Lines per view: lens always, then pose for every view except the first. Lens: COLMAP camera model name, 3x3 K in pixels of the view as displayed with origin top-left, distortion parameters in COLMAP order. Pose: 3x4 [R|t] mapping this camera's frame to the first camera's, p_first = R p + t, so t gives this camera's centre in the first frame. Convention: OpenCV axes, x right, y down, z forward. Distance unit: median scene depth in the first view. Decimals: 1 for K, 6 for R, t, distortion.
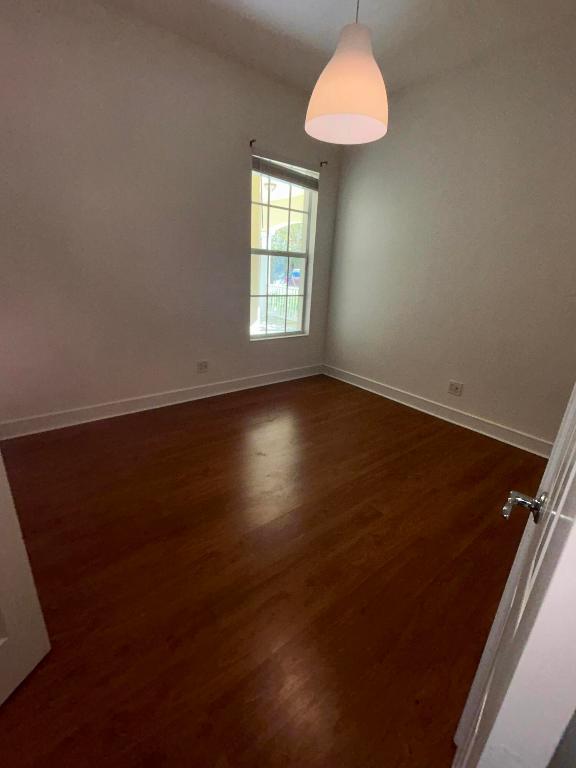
lens RADIAL K [[334.2, 0, 288.0], [0, 334.2, 384.0], [0, 0, 1]] dist [0.000673, 0.000099]
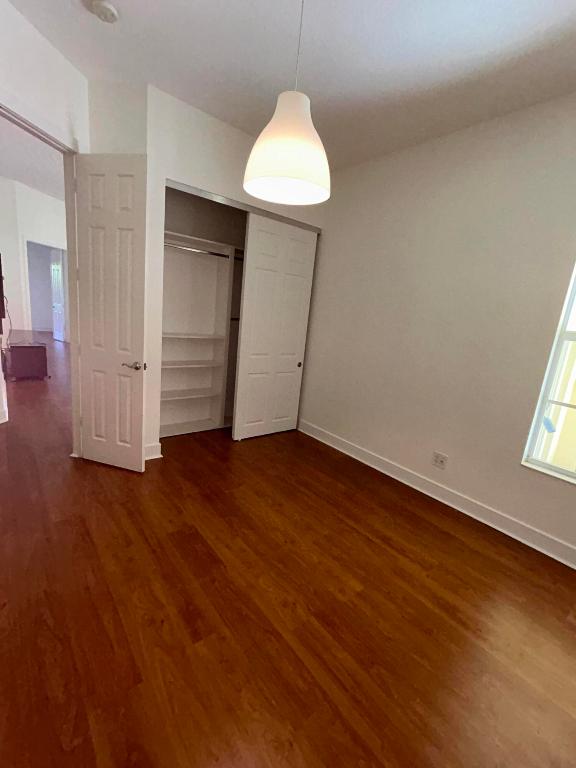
lens RADIAL K [[334.2, 0, 288.0], [0, 334.2, 384.0], [0, 0, 1]] dist [0.000673, 0.000099]
pose [[0.047842, 0.189275, -0.980758, 0.835806], [-0.436832, 0.886971, 0.149866, -0.300417], [0.898270, 0.421256, 0.125115, 0.762811]]
